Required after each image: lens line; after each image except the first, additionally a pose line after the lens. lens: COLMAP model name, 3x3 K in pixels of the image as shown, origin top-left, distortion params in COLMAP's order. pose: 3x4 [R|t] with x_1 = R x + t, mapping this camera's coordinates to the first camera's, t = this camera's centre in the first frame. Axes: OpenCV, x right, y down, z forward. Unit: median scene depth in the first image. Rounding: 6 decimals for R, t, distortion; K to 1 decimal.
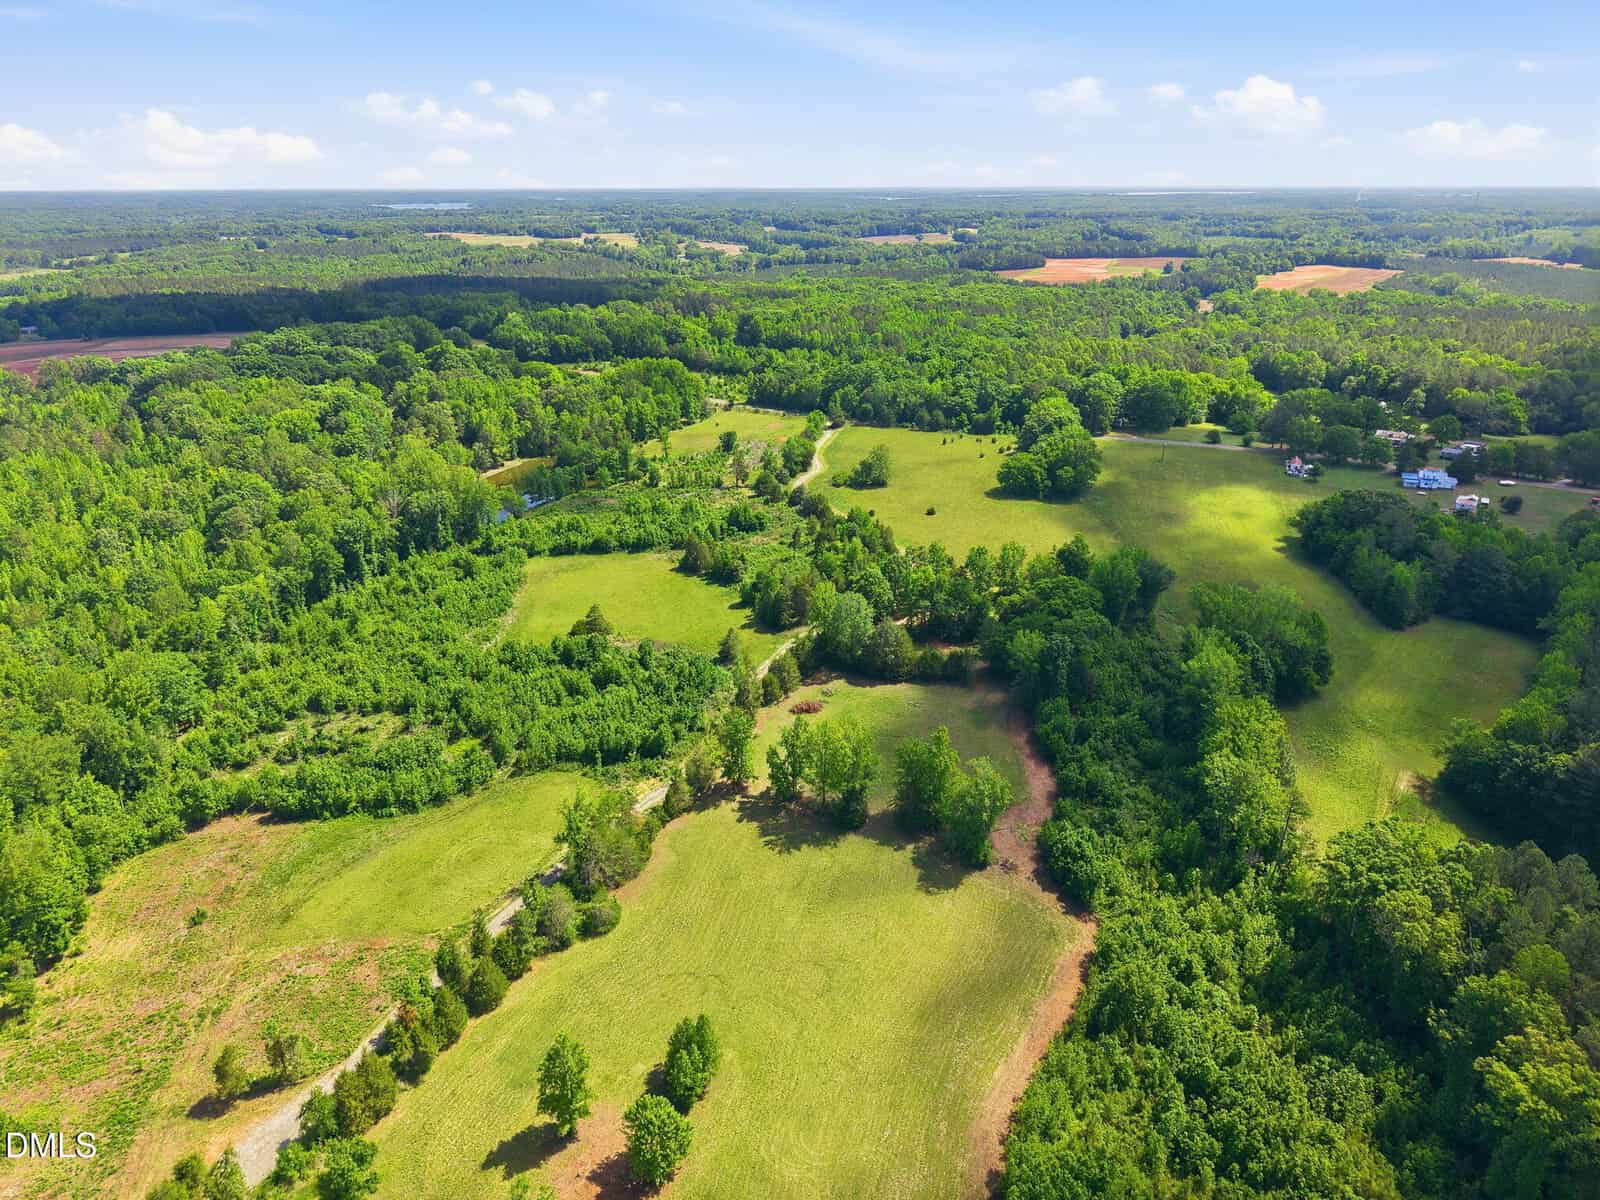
lens RADIAL K [[1078.2, 0, 800.0], [0, 1078.2, 600.0], [0, 0, 1]] dist [0.027673, -0.032350]
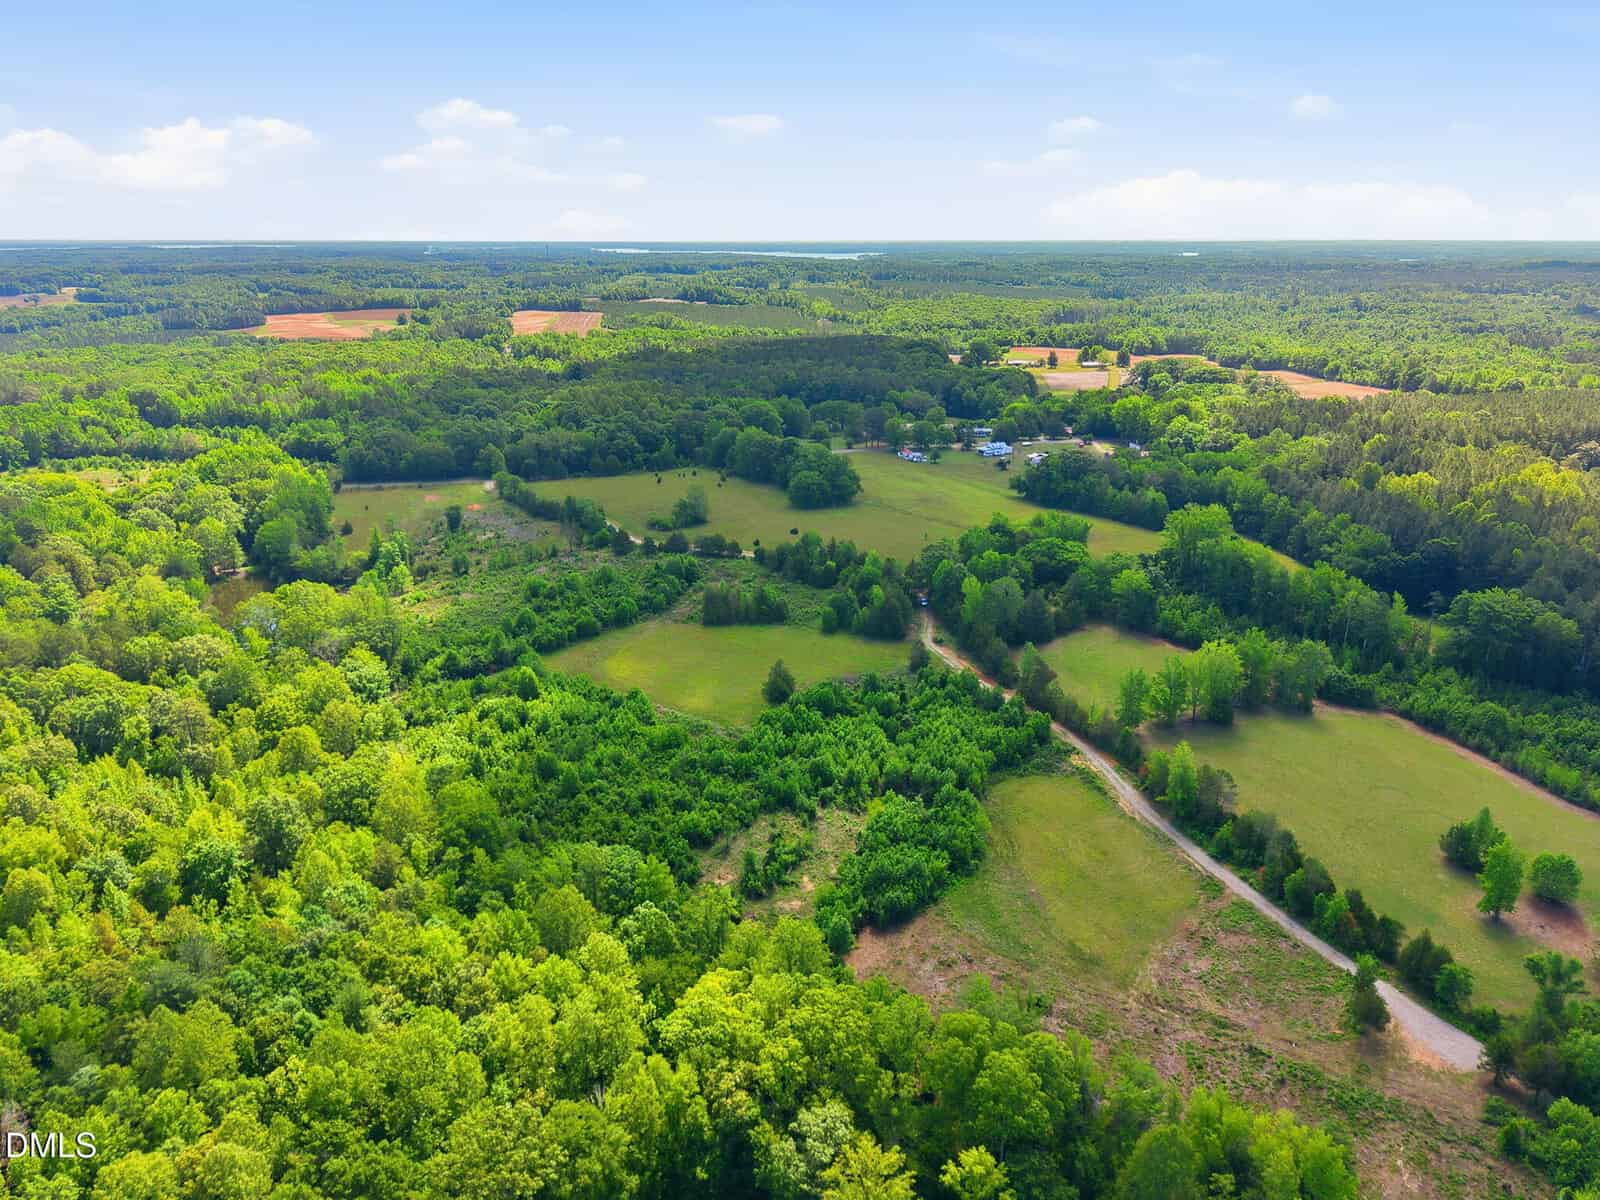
lens RADIAL K [[1068.4, 0, 798.0], [0, 1068.4, 580.5], [0, 0, 1]] dist [0.091539, -0.164097]
pose [[0.692294, -0.216640, 0.688328, -0.522632], [0.257224, 0.965298, 0.045106, -0.062974], [-0.674214, 0.145828, 0.723996, 0.158600]]
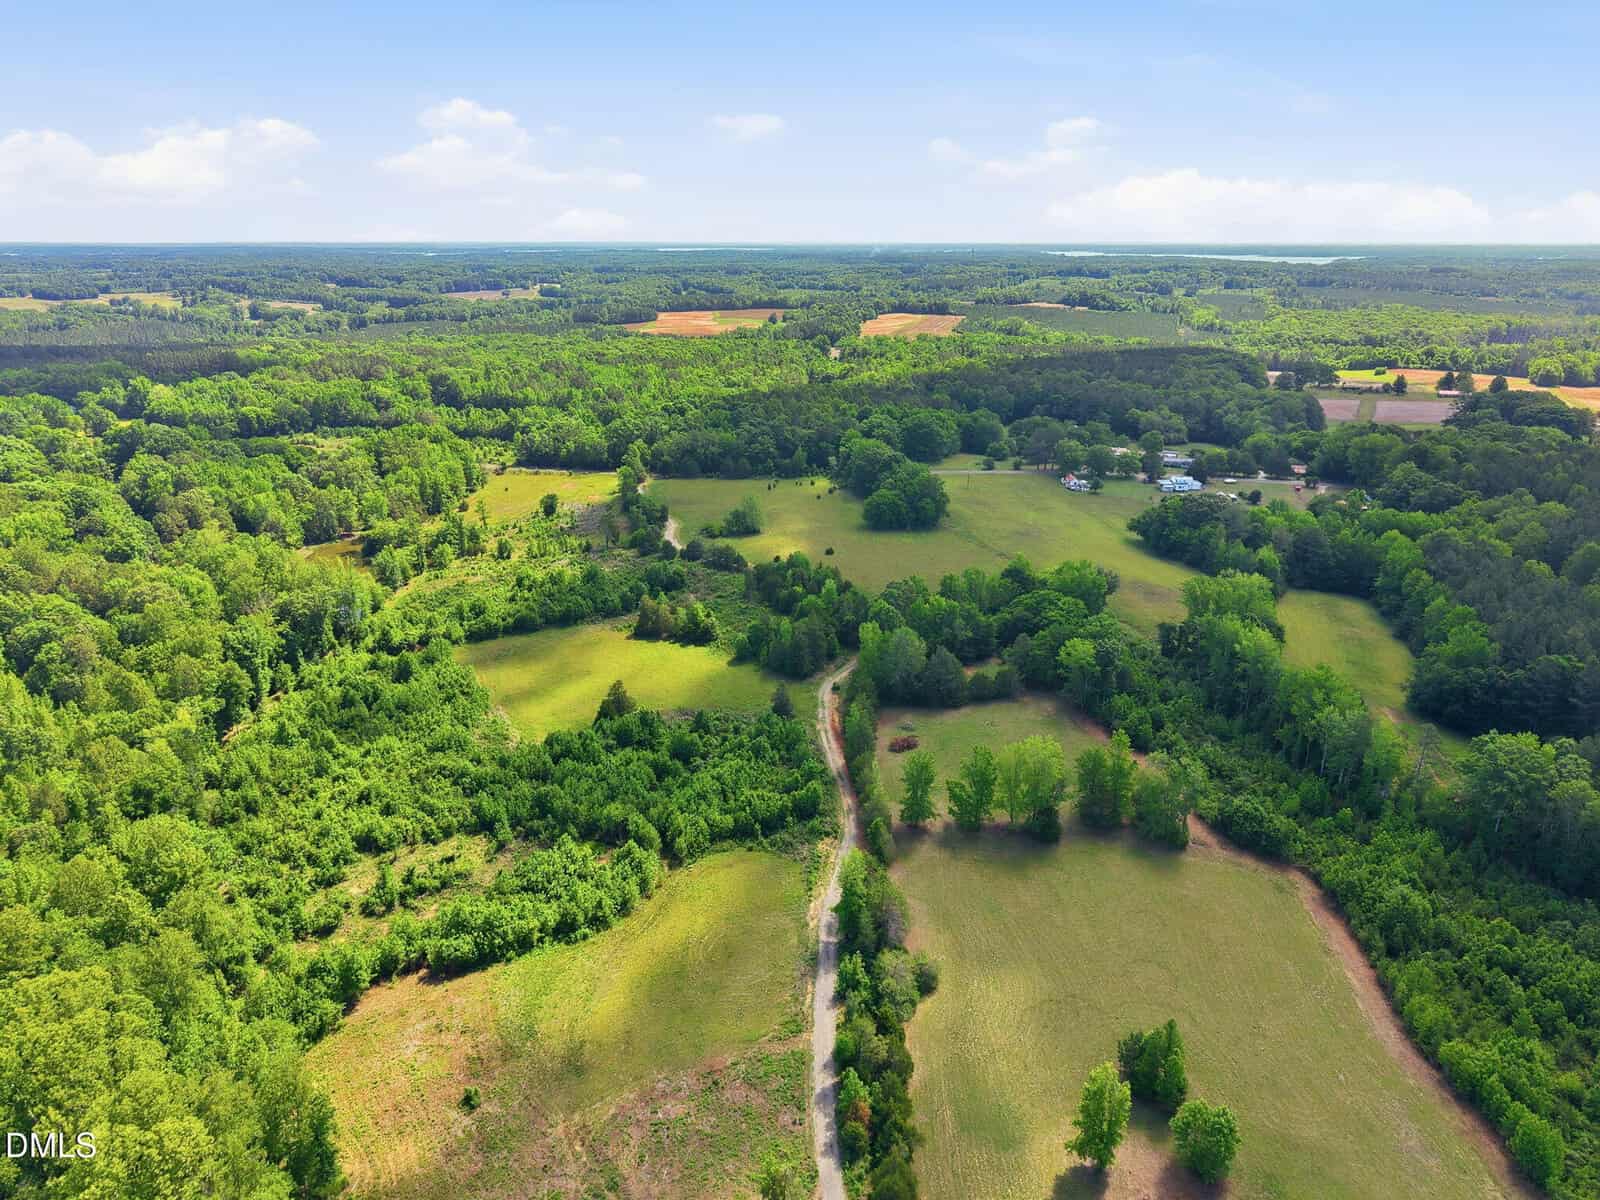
lens RADIAL K [[1092.0, 0, 800.0], [0, 1092.0, 600.0], [0, 0, 1]] dist [0.028124, -0.033095]
pose [[0.916138, -0.121826, 0.381903, -0.272774], [0.140537, 0.989845, -0.021376, -0.015779], [-0.375420, 0.073255, 0.923955, 0.043642]]
